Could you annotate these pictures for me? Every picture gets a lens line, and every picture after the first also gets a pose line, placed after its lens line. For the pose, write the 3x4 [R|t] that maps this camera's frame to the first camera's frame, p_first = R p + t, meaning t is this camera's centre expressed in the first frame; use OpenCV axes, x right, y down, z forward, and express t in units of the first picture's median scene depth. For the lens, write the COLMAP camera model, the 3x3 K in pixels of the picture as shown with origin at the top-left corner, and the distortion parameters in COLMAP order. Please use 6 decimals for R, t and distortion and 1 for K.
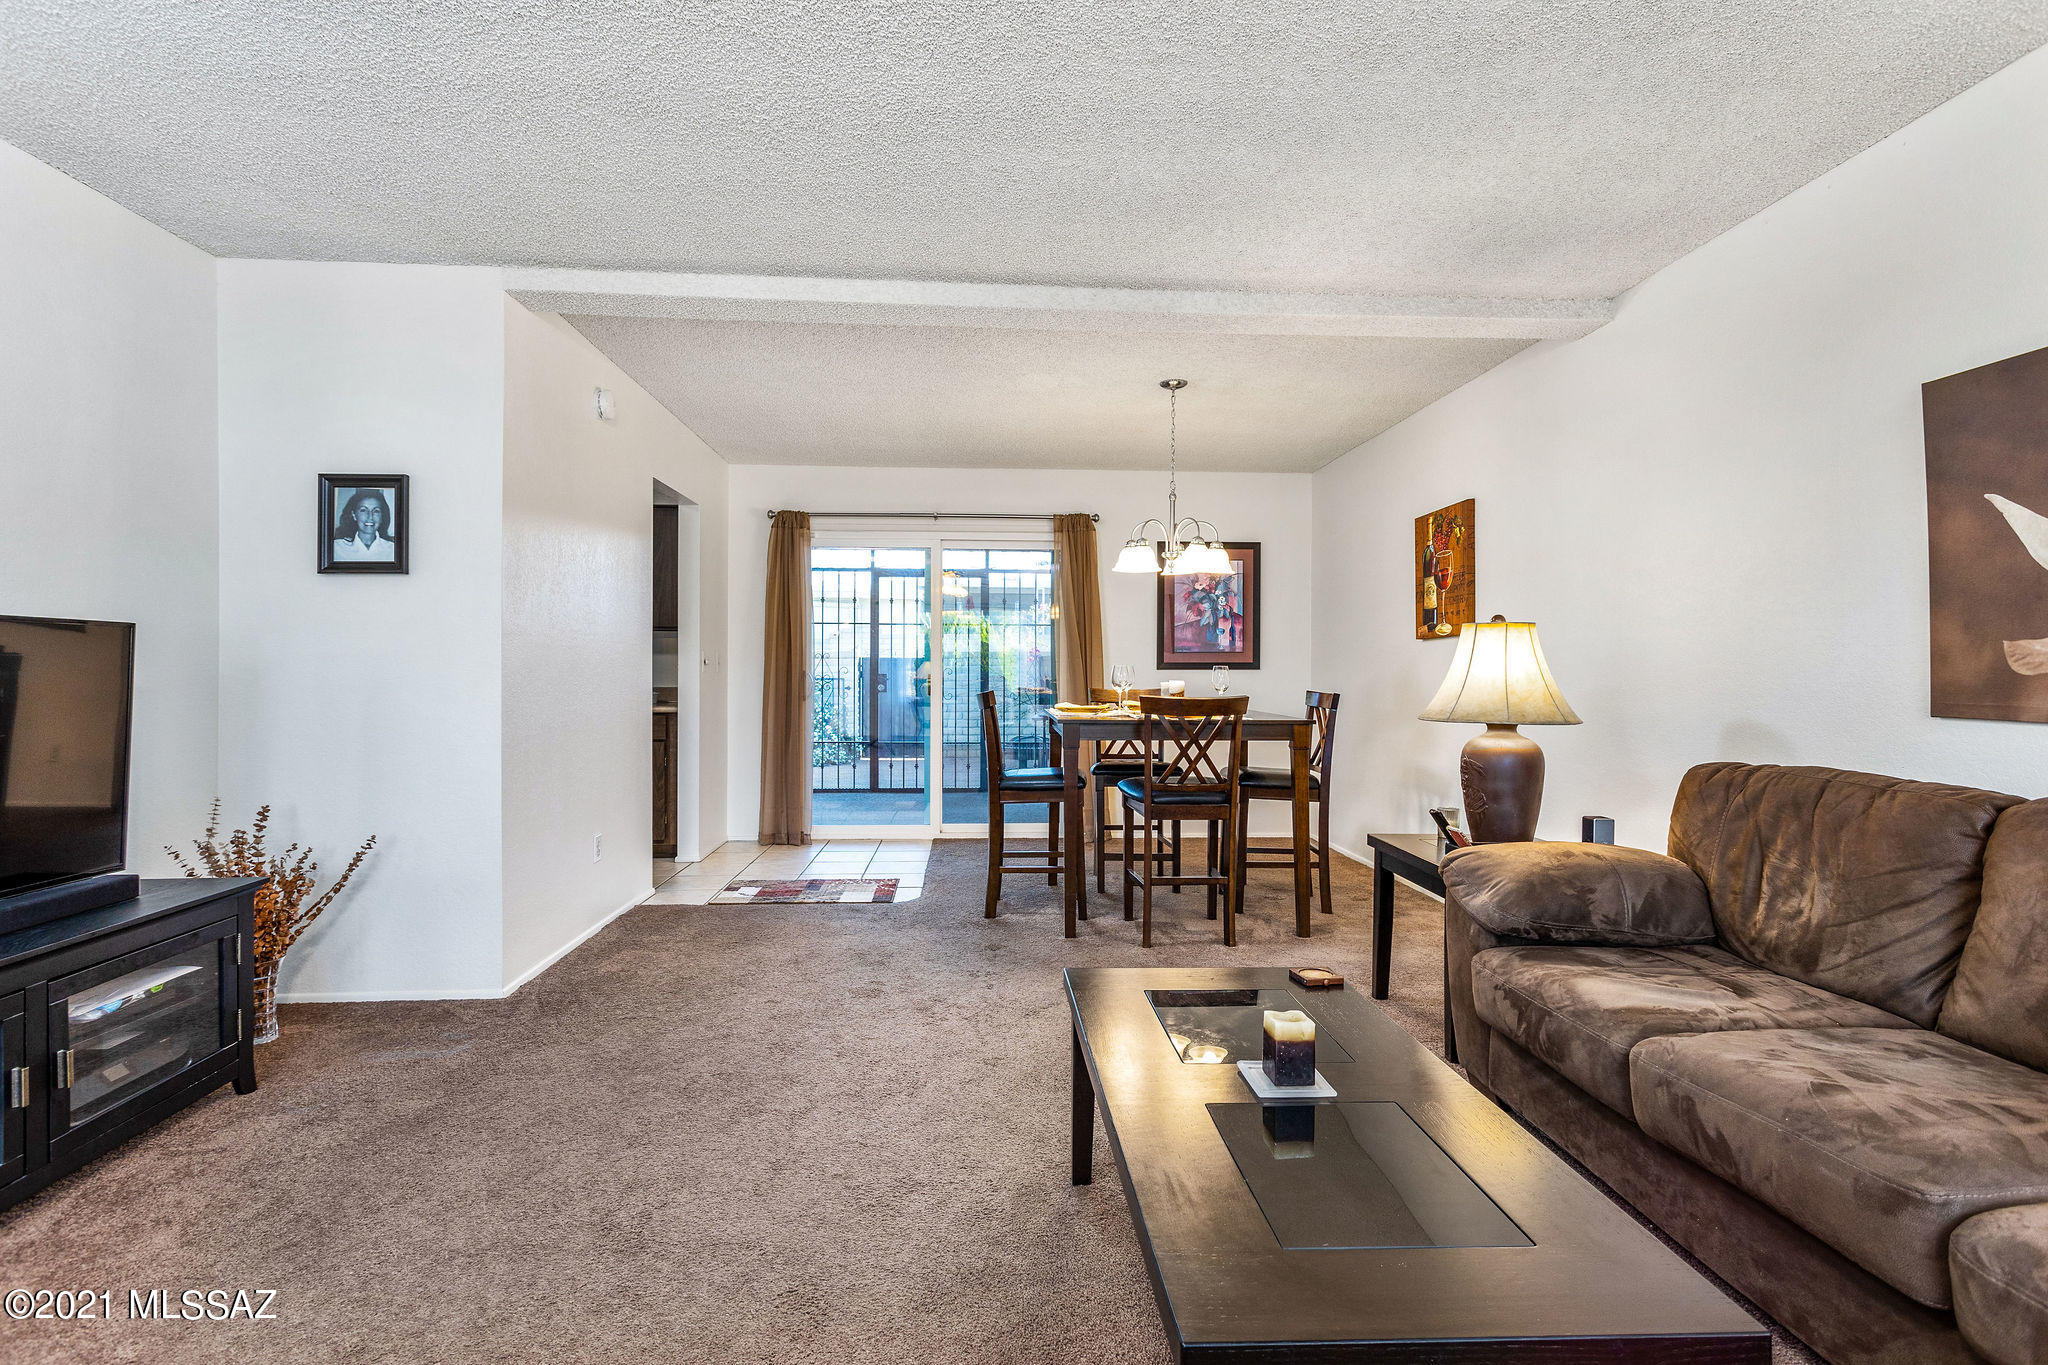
lens RADIAL K [[967.6, 0, 1028.5], [0, 967.6, 667.9], [0, 0, 1]] dist [0.001110, 0.000524]
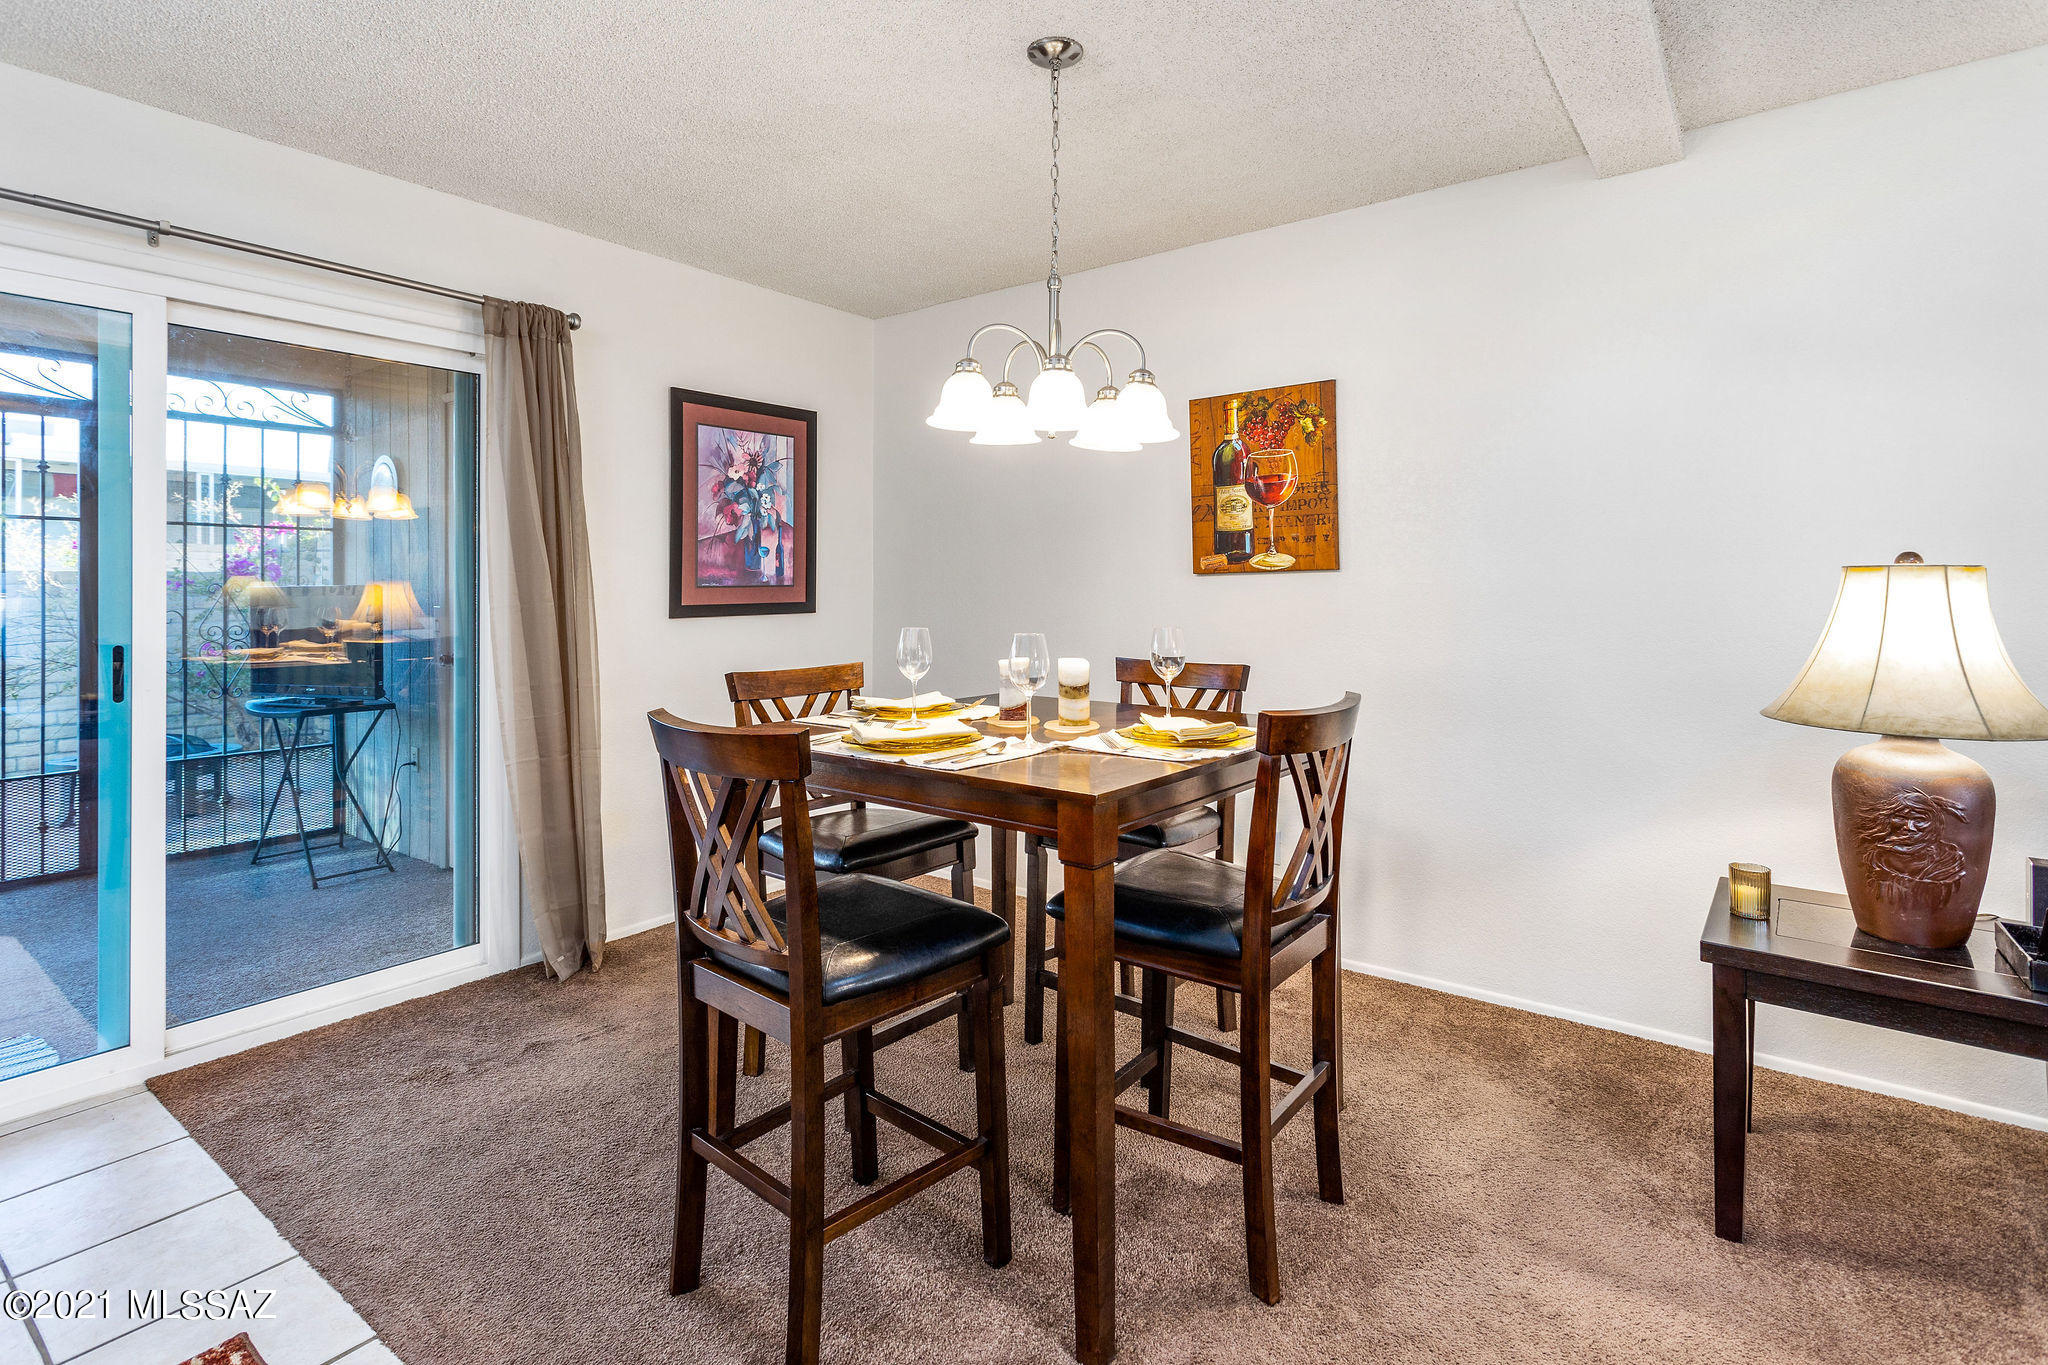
lens RADIAL K [[998.7, 0, 1055.6], [0, 998.7, 581.2], [0, 0, 1]] dist [-0.001019, -0.000275]
pose [[0.637998, -0.001531, 0.770036, -0.339317], [0.004450, 0.999989, -0.001698, -0.035951], [-0.770025, 0.004510, 0.637998, 0.960466]]
